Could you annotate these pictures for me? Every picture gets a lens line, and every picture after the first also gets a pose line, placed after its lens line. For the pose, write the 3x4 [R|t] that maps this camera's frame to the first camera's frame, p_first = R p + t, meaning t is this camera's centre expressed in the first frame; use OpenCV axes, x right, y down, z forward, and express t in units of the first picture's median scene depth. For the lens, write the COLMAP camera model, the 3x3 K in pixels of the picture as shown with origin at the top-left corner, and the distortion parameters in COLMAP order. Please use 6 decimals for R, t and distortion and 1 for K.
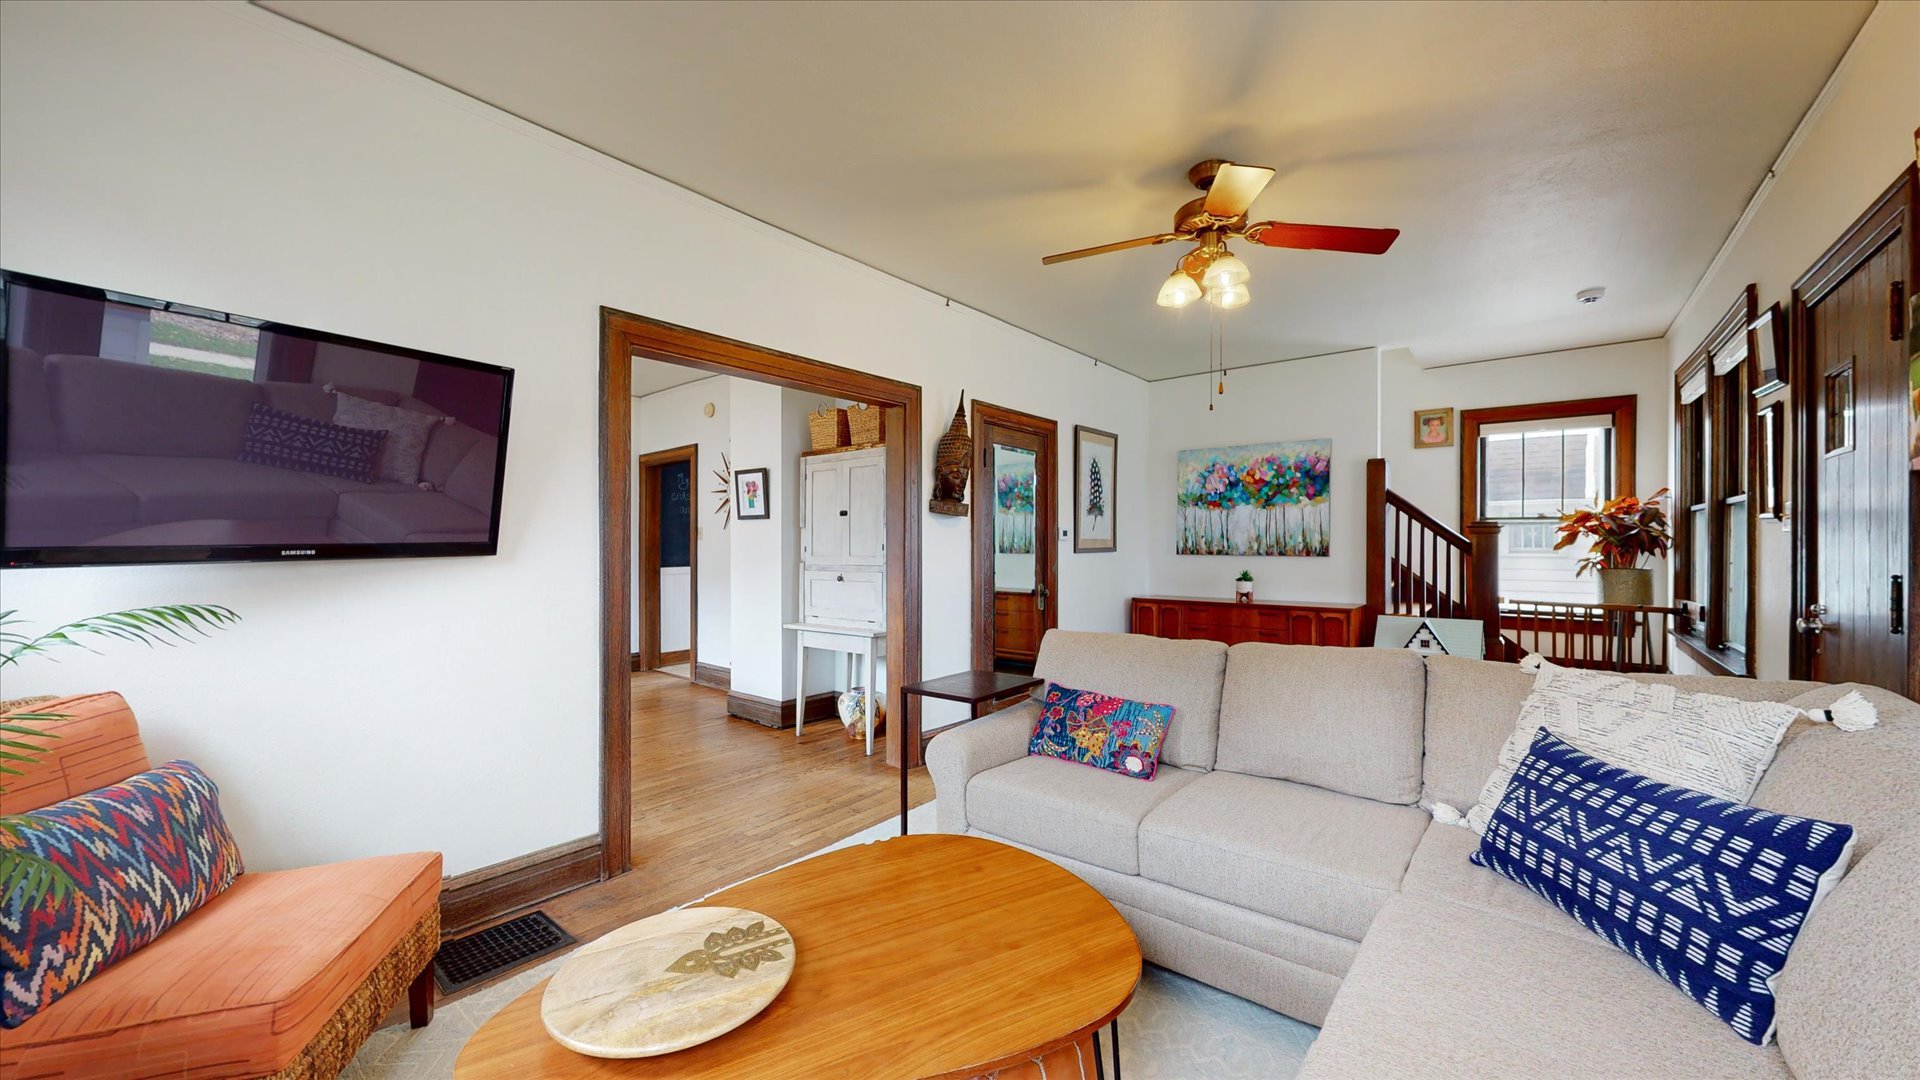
lens RADIAL K [[702.7, 0, 958.5], [0, 702.7, 543.6], [0, 0, 1]] dist [0.001284, -0.000617]
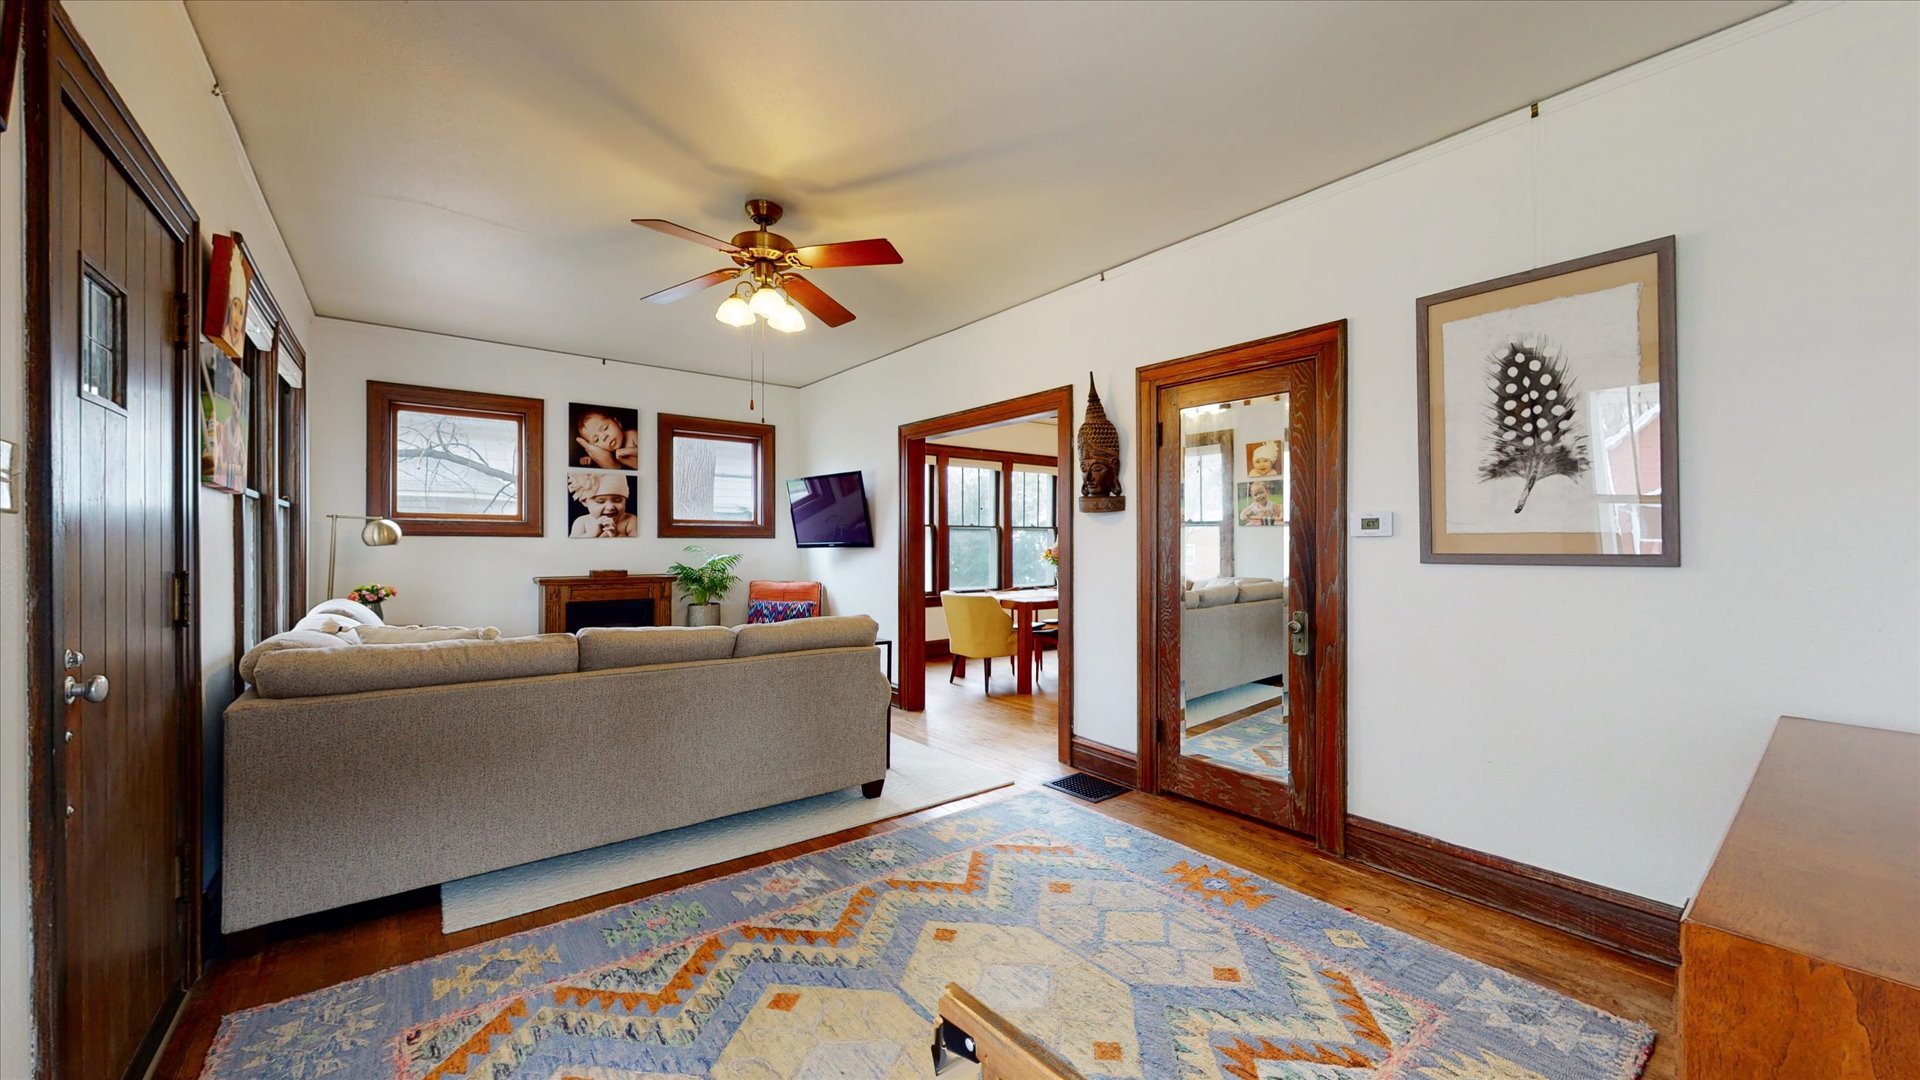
lens RADIAL K [[702.7, 0, 964.7], [0, 702.7, 540.3], [0, 0, 1]] dist [0.001284, -0.000617]
pose [[-0.205559, -0.002278, -0.978642, 0.669563], [0.000145, 0.999997, -0.002358, -0.001031], [0.978645, -0.000626, -0.205558, 0.749275]]
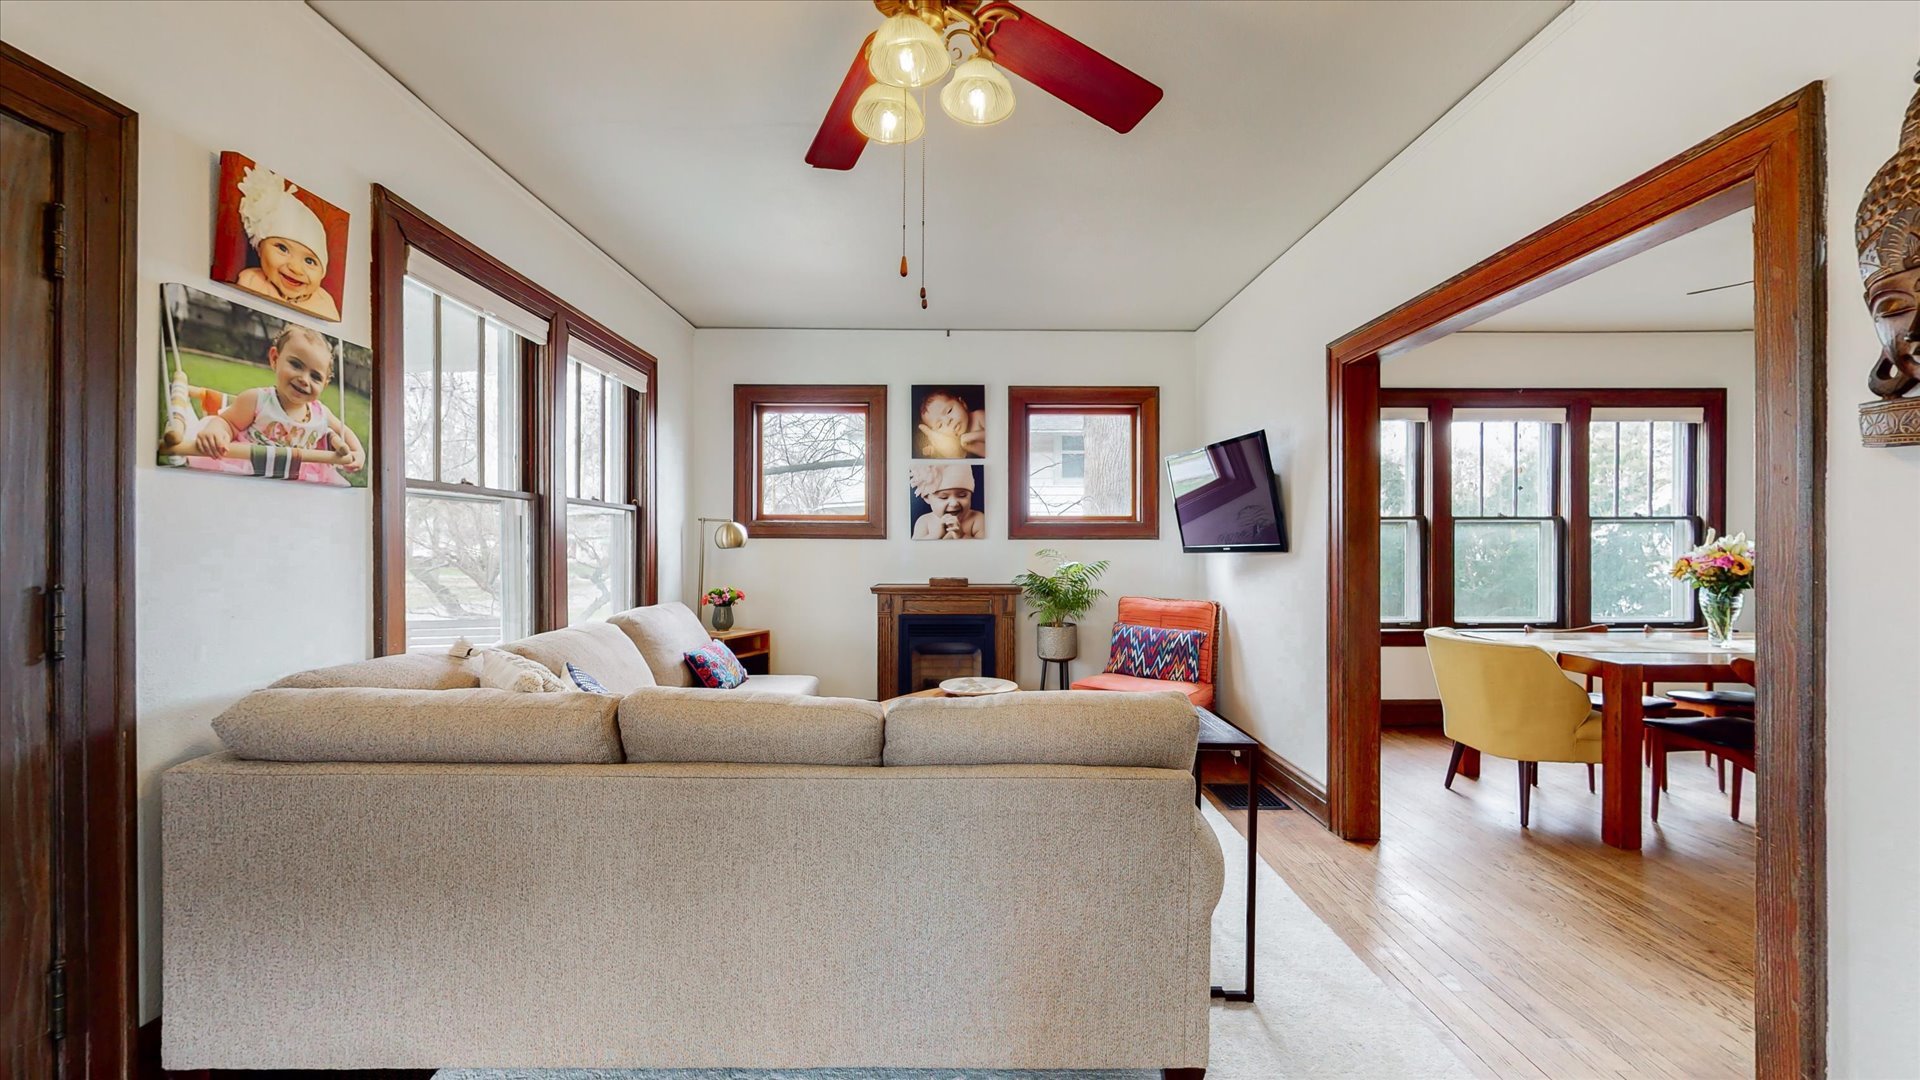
lens RADIAL K [[702.7, 0, 960.0], [0, 702.7, 546.5], [0, 0, 1]] dist [0.001284, -0.000617]
pose [[-0.765485, 0.001817, -0.643451, 0.336671], [0.000642, 0.999998, 0.002060, -0.000490], [0.643453, 0.001164, -0.765485, 0.704576]]
